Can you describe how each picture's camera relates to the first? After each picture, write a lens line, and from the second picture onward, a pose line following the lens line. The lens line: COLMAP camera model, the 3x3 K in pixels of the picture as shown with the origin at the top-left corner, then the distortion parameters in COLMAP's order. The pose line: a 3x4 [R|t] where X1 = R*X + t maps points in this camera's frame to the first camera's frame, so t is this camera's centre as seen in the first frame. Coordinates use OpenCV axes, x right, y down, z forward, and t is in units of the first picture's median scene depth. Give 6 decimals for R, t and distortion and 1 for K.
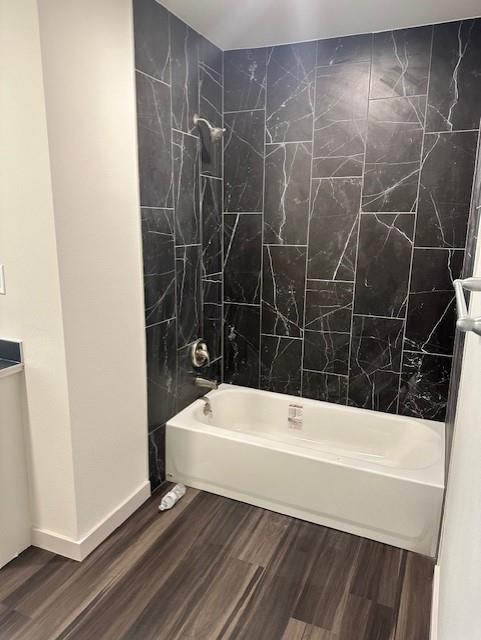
lens RADIAL K [[461.3, 0, 226.0], [0, 461.3, 326.2], [0, 0, 1]] dist [0.067077, -0.070936]
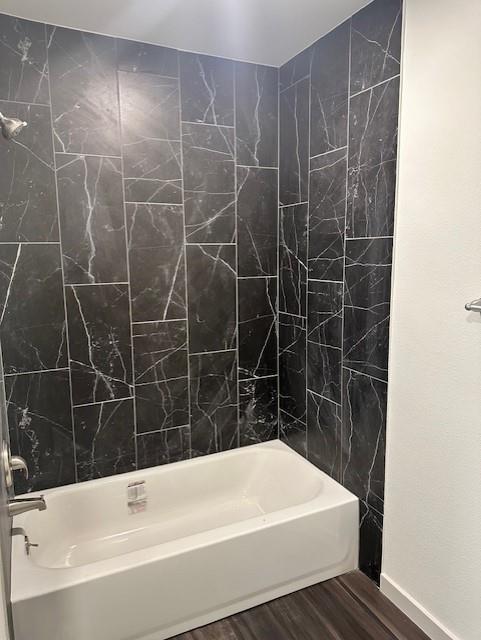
lens RADIAL K [[461.3, 0, 240.3], [0, 461.3, 320.6], [0, 0, 1]] dist [0.067077, -0.070936]
pose [[0.614506, -0.128915, 0.778308, -0.351946], [0.194635, 0.980836, 0.008788, -0.078986], [-0.764526, 0.146085, 0.627821, 0.354586]]
